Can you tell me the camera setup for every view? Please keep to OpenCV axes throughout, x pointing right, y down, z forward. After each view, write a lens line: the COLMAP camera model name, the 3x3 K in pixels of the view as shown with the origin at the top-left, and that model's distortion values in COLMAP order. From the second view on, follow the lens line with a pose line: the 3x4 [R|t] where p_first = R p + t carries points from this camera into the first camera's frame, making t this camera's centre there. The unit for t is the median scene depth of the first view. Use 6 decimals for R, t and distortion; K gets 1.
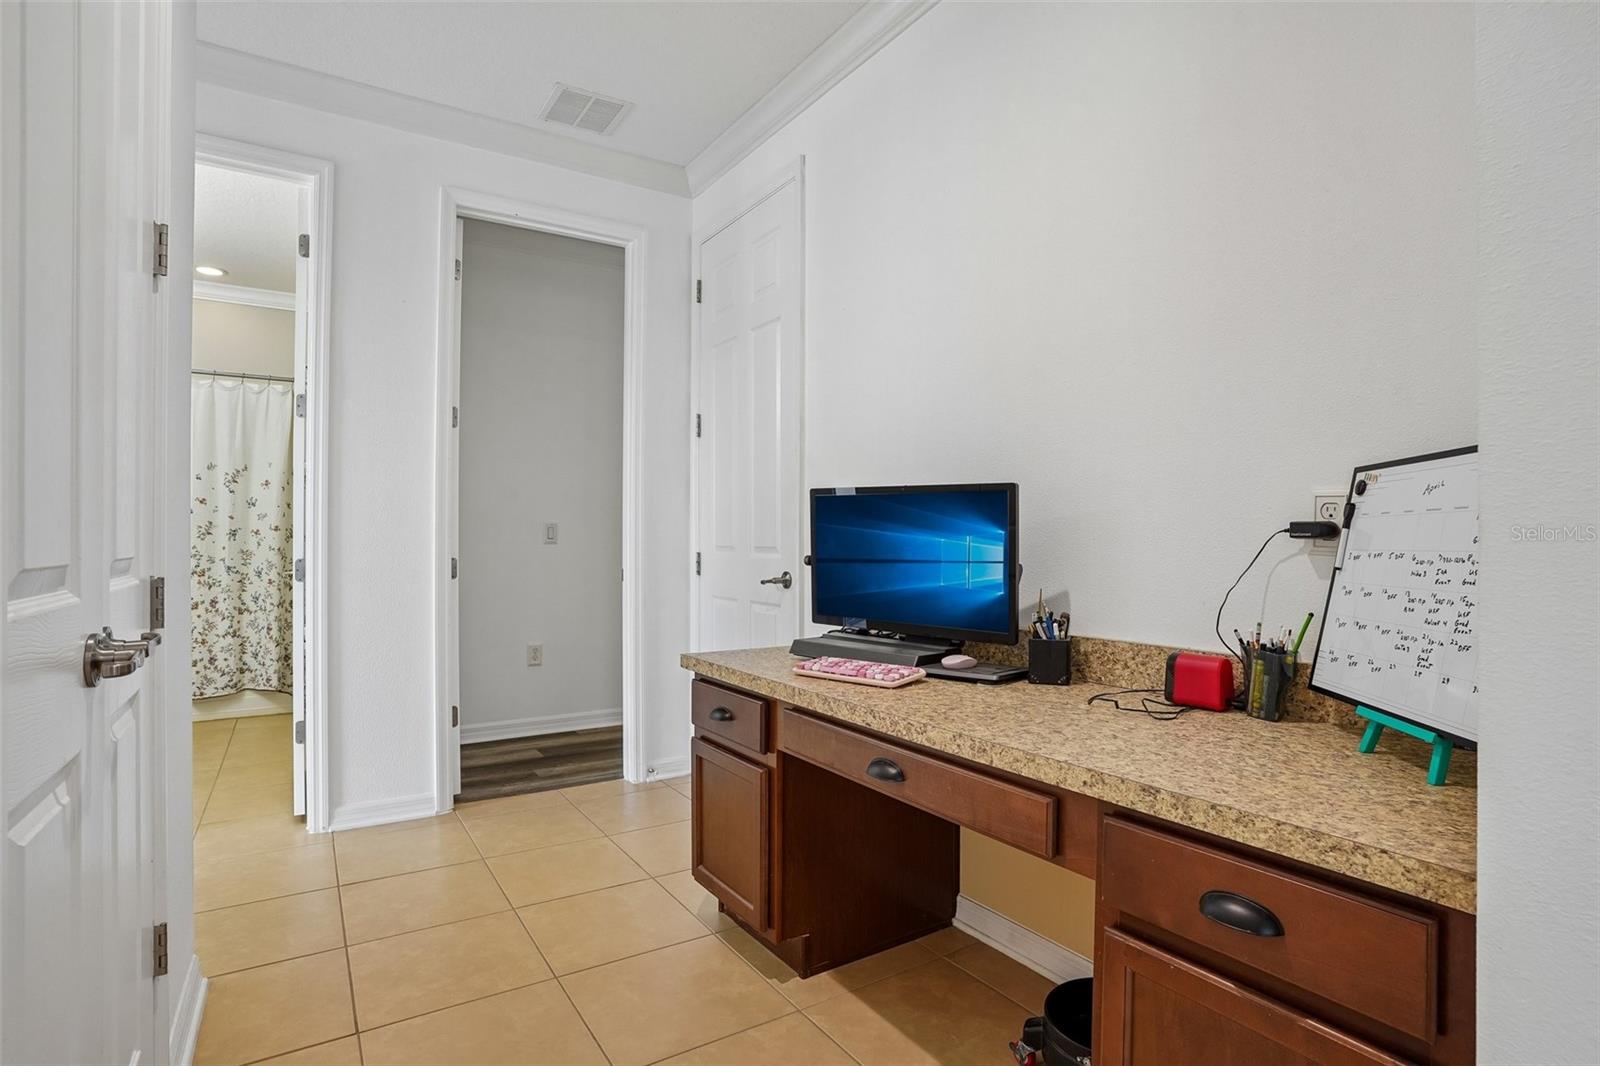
lens RADIAL K [[806.1, 0, 802.5], [0, 806.1, 539.9], [0, 0, 1]] dist [-0.080168, 0.042563]
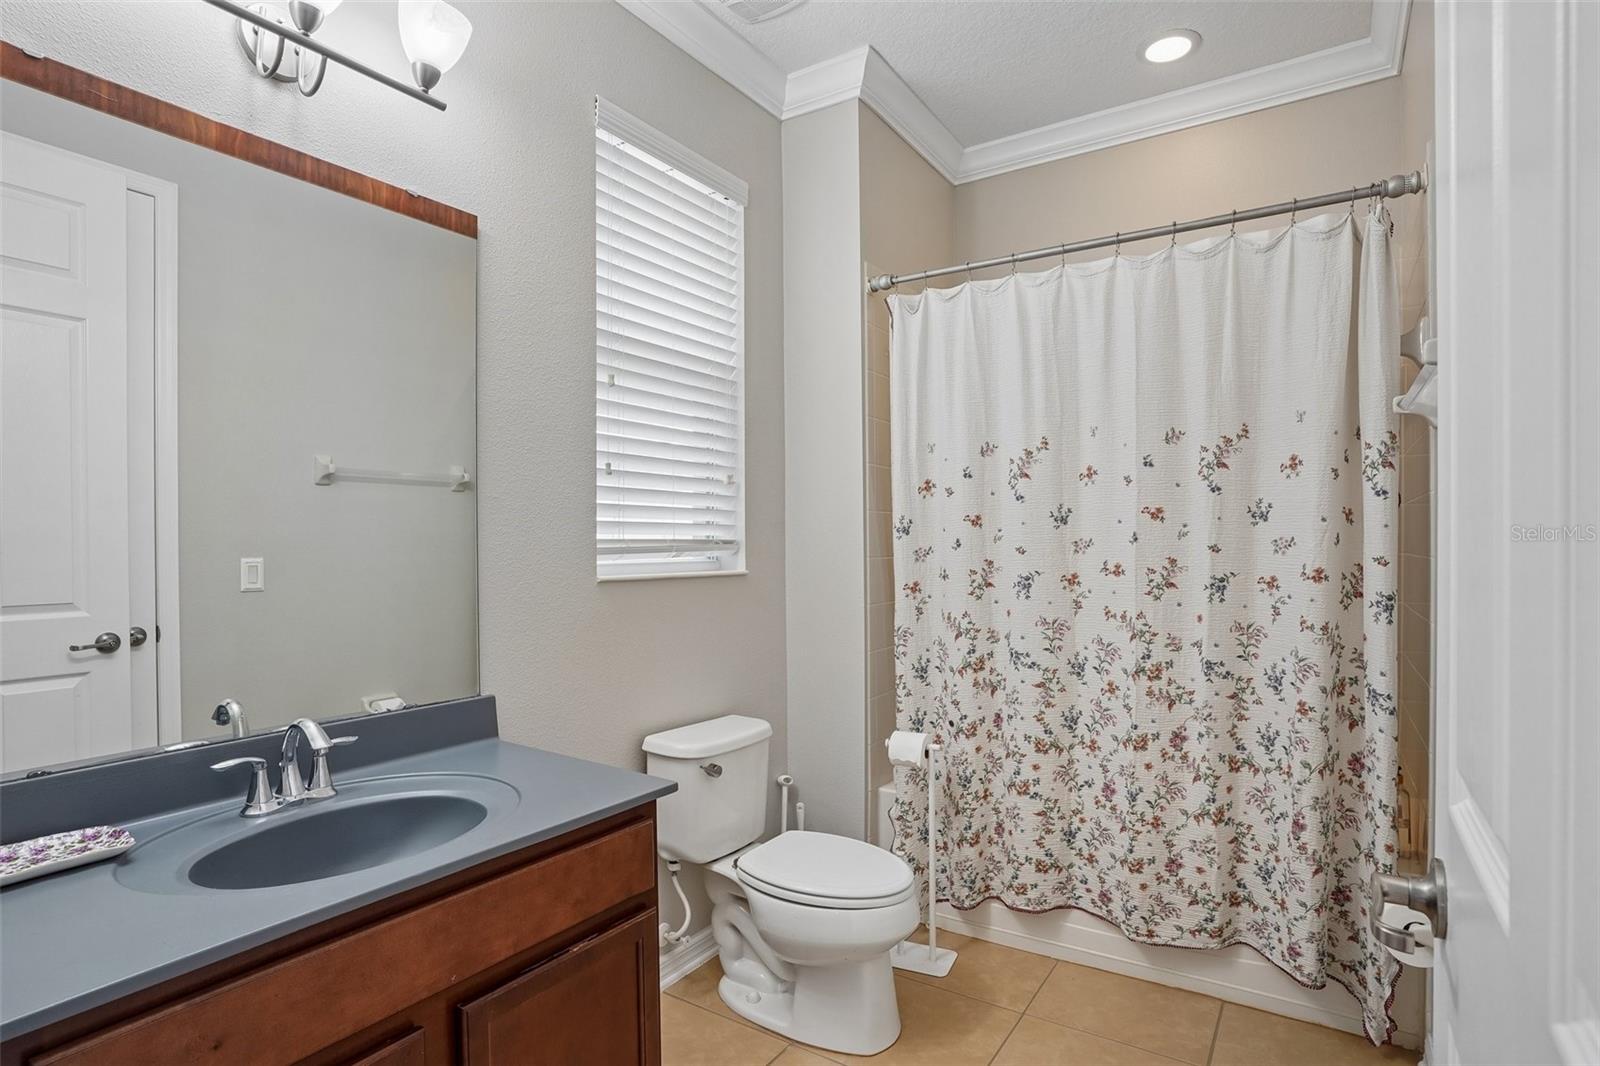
lens RADIAL K [[806.1, 0, 802.5], [0, 806.1, 539.9], [0, 0, 1]] dist [-0.080168, 0.042563]
pose [[0.402625, 0.001730, -0.915363, -0.420134], [0.007390, 0.999959, 0.005141, -0.037402], [0.915335, -0.008834, 0.402596, 0.611857]]
